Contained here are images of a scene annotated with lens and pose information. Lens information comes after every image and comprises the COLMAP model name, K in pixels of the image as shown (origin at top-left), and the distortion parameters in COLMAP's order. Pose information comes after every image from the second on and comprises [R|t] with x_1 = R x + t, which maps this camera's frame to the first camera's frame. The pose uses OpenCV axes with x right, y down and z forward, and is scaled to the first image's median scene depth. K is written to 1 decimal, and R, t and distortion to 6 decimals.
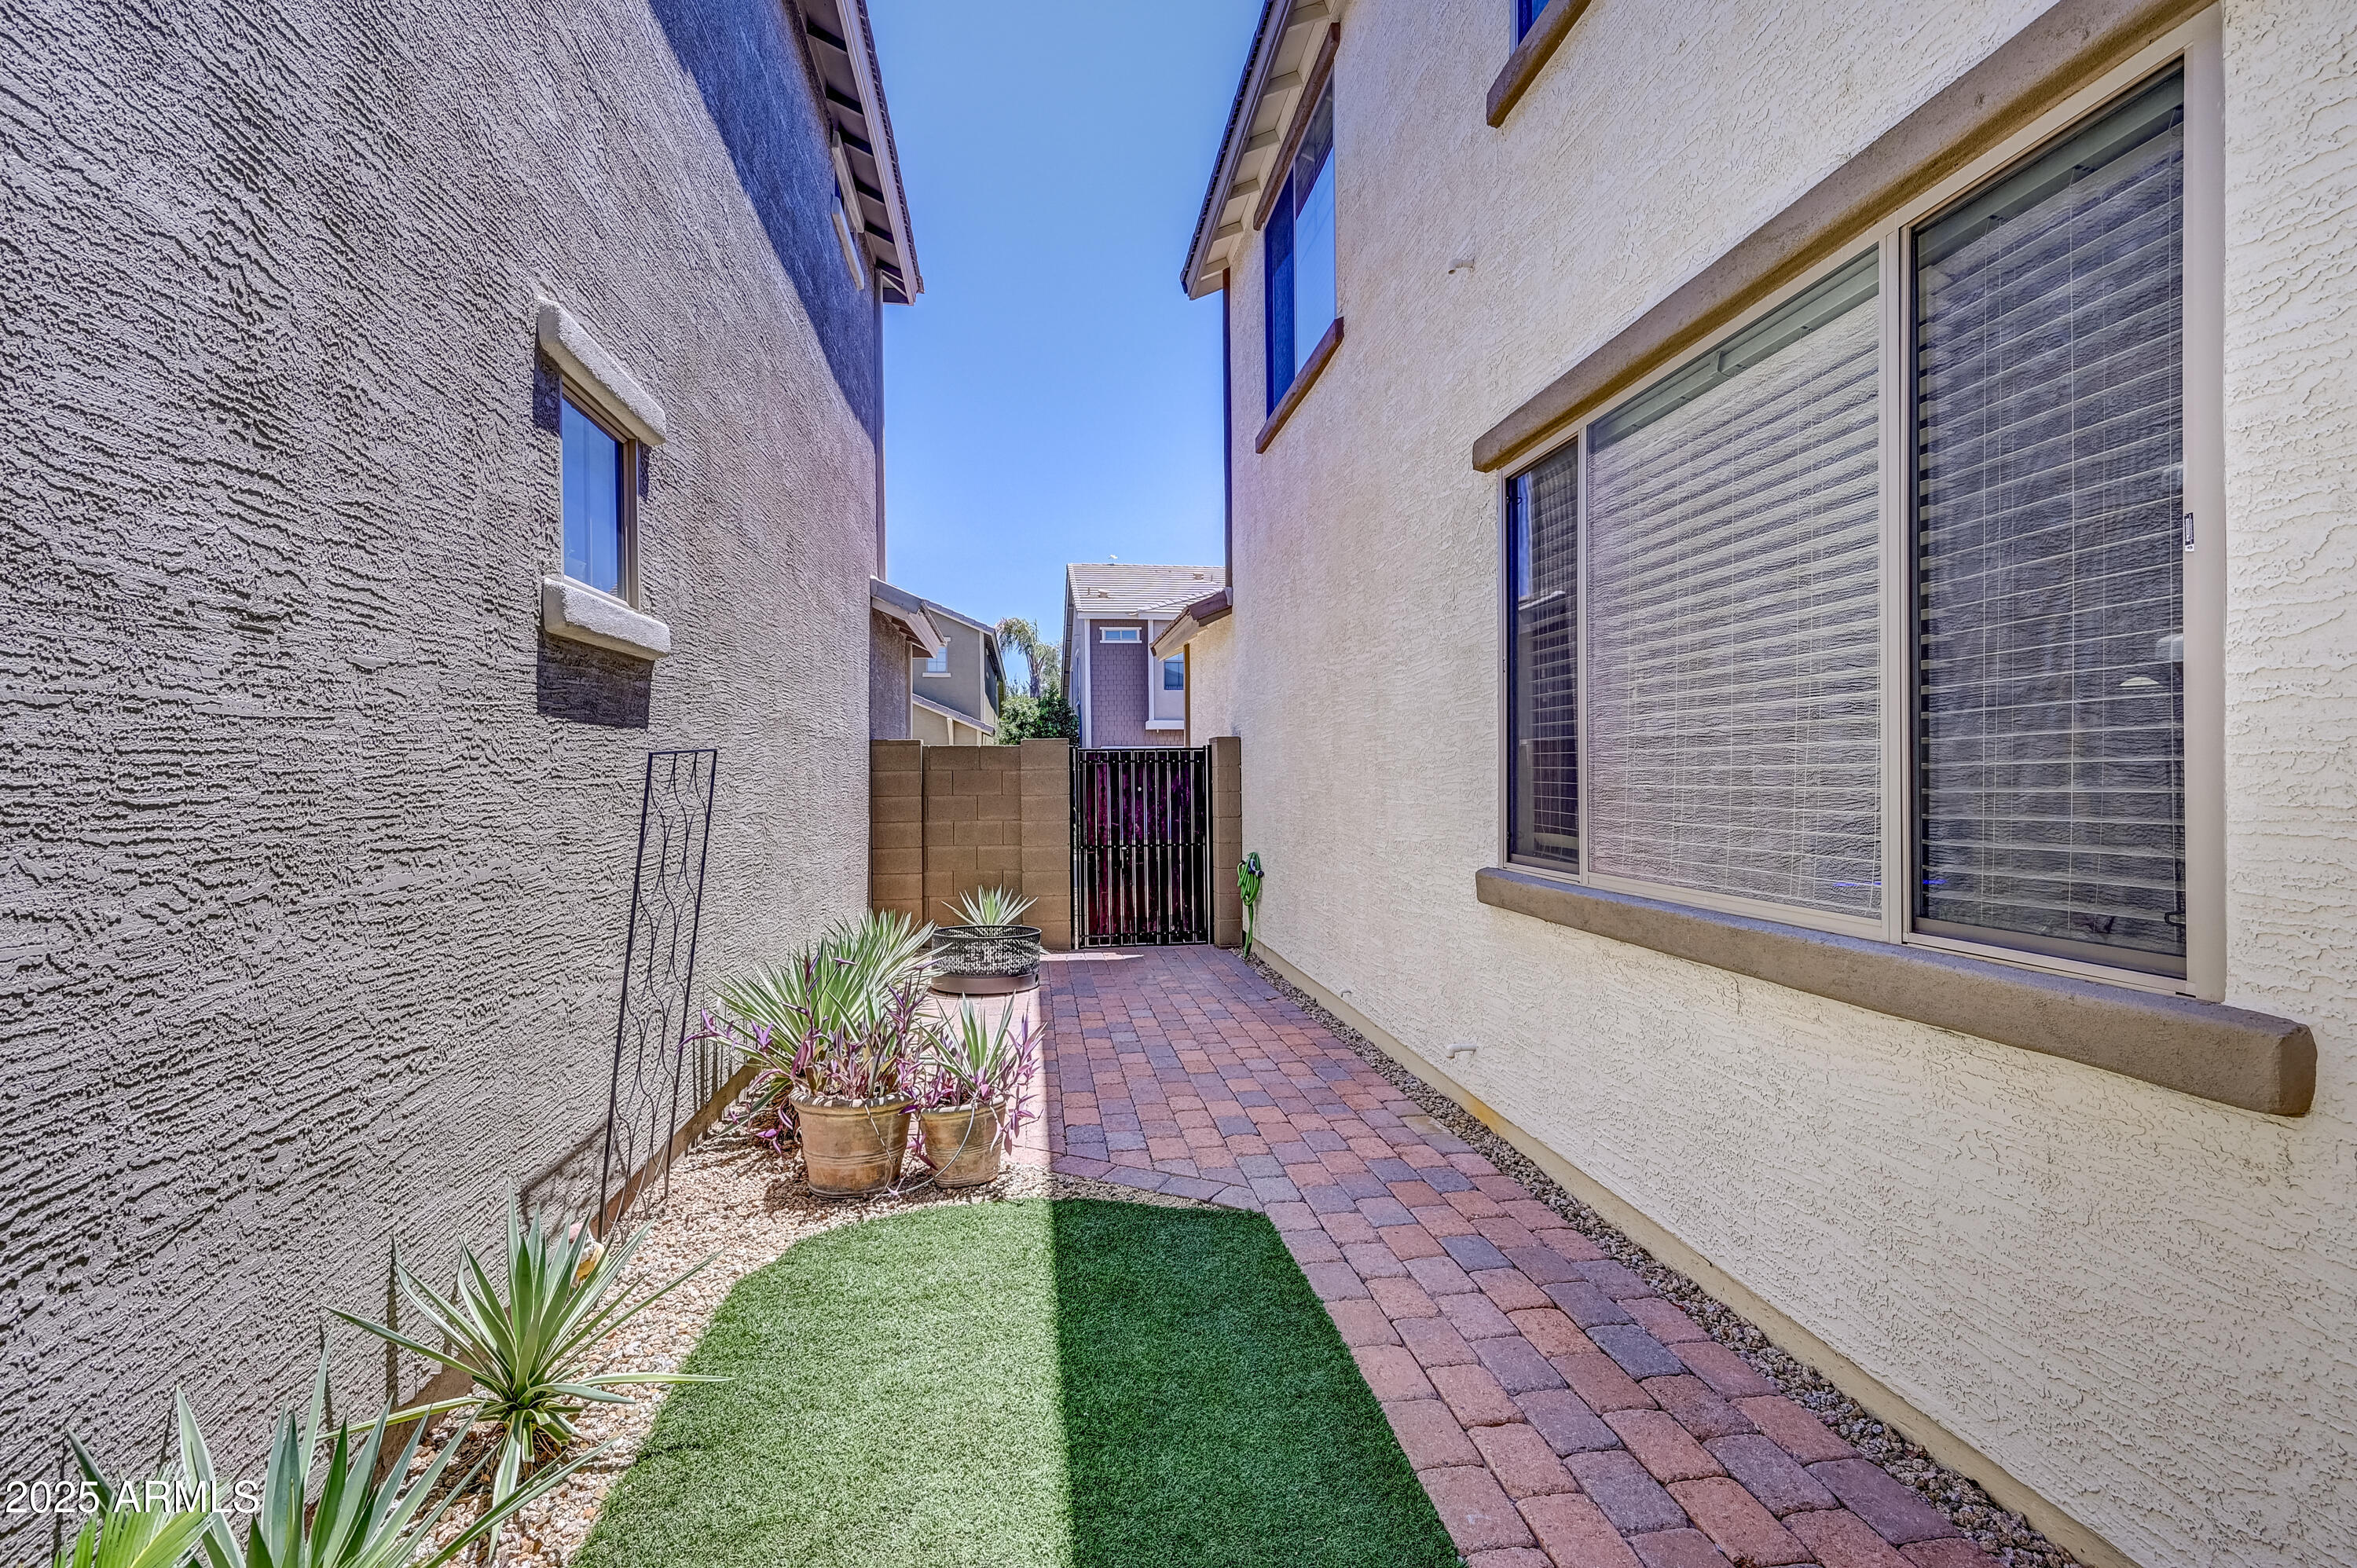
lens RADIAL K [[1062.2, 0, 1186.5], [0, 1062.2, 785.8], [0, 0, 1]] dist [0.000604, 0.000005]
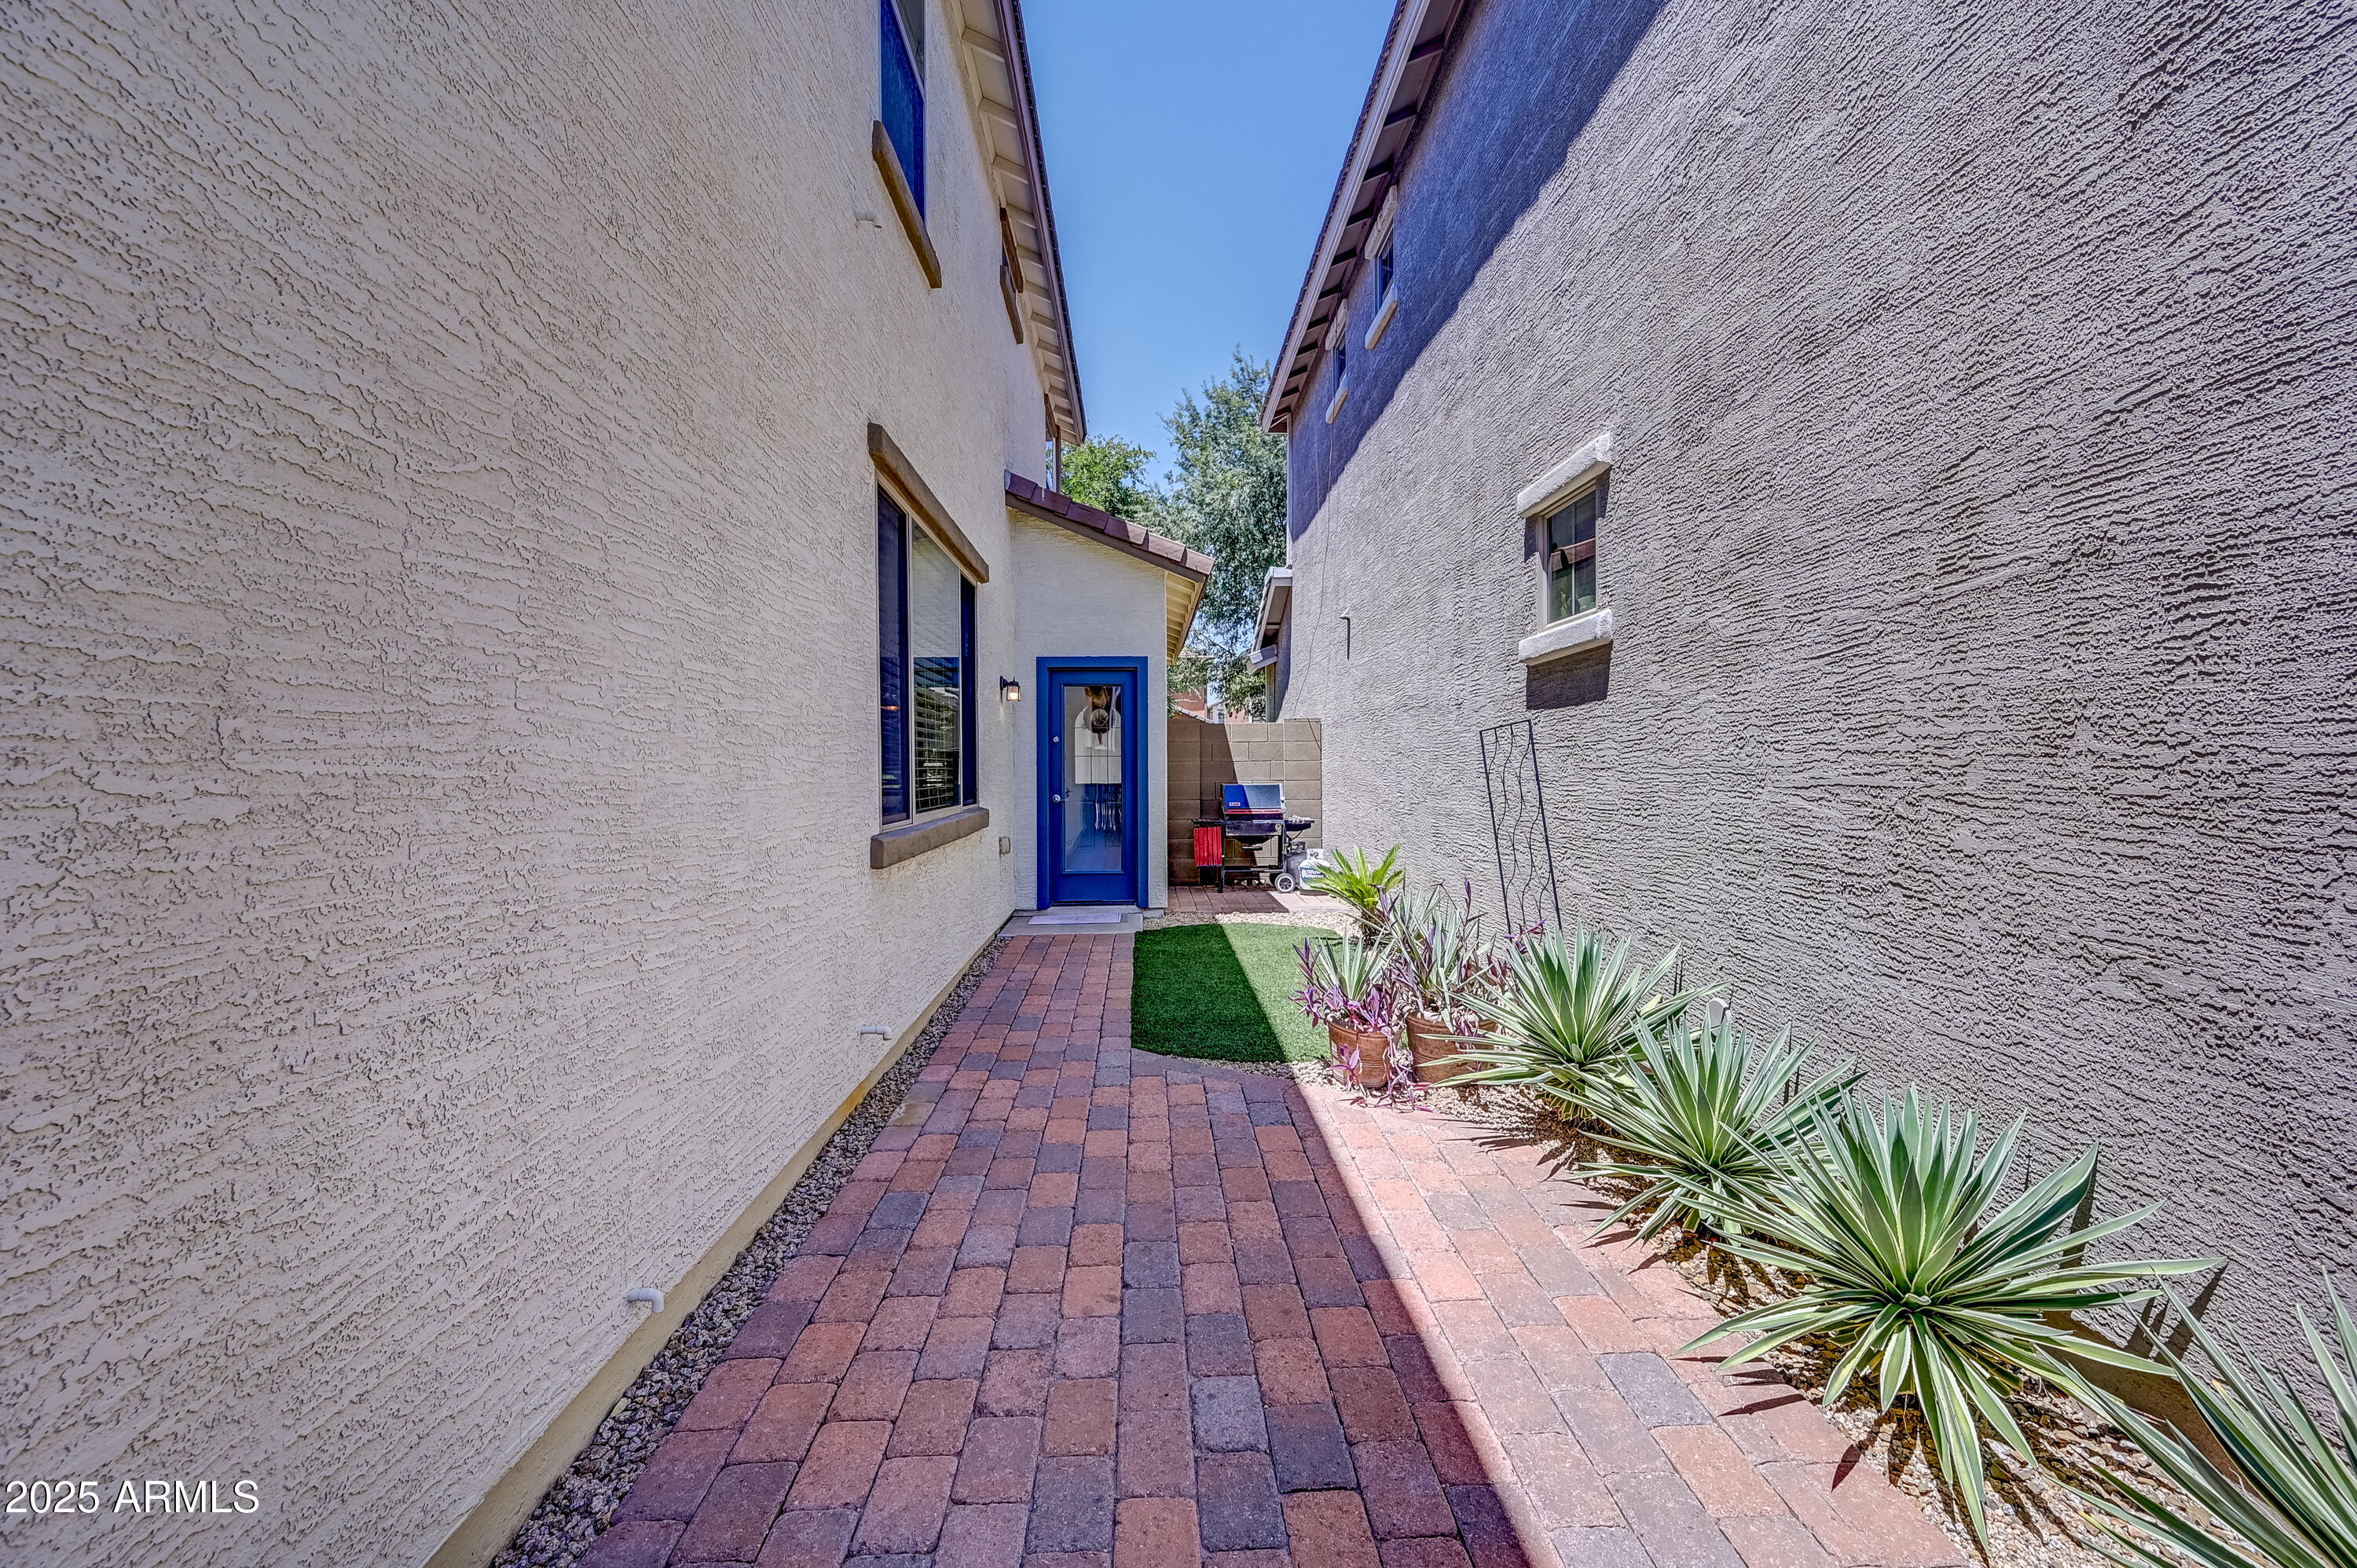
lens RADIAL K [[944.0, 0, 1188.6], [0, 944.0, 773.5], [0, 0, 1]] dist [-0.000752, 0.000169]
pose [[-0.993855, 0.013283, 0.109888, -0.054413], [0.015117, 0.999760, 0.015876, 0.004178], [-0.109651, 0.017439, -0.993817, 0.845973]]
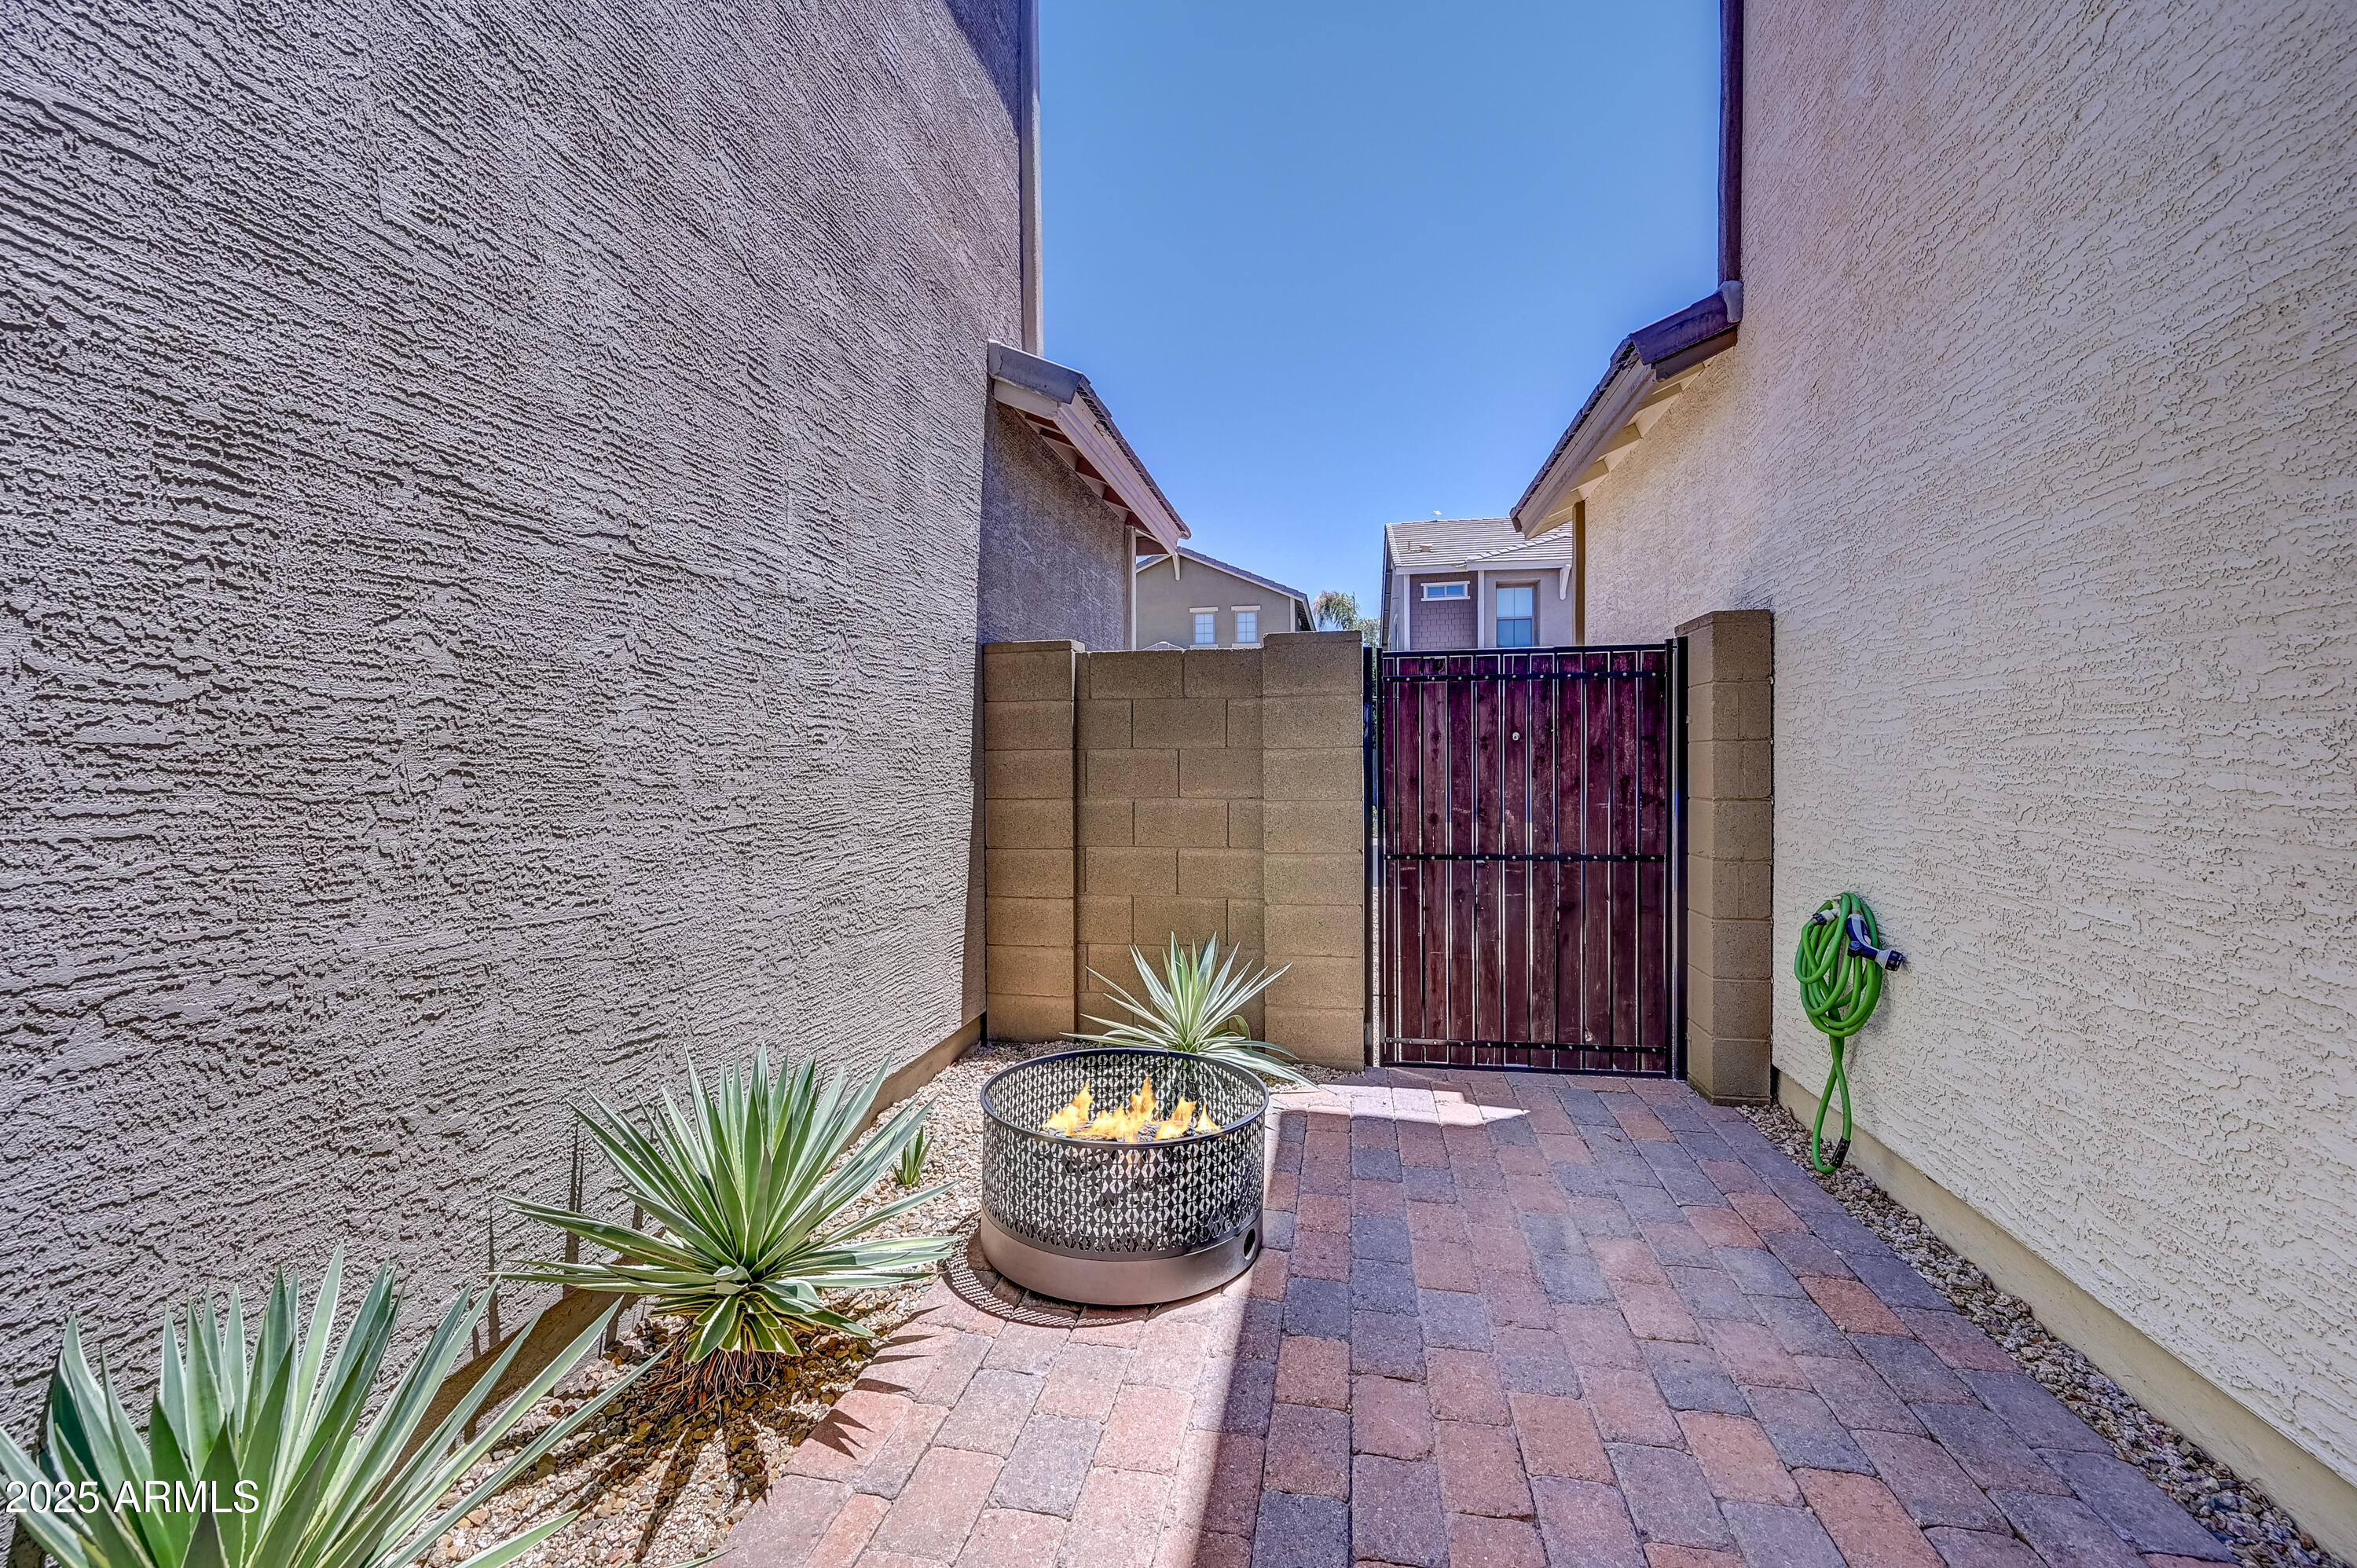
lens RADIAL K [[944.0, 0, 1173.1], [0, 944.0, 778.8], [0, 0, 1]] dist [-0.000752, 0.000169]
pose [[0.944242, 0.008152, -0.329151, -0.050741], [-0.003921, 0.999901, 0.013514, 0.016826], [0.329229, -0.011470, 0.944181, 0.563853]]
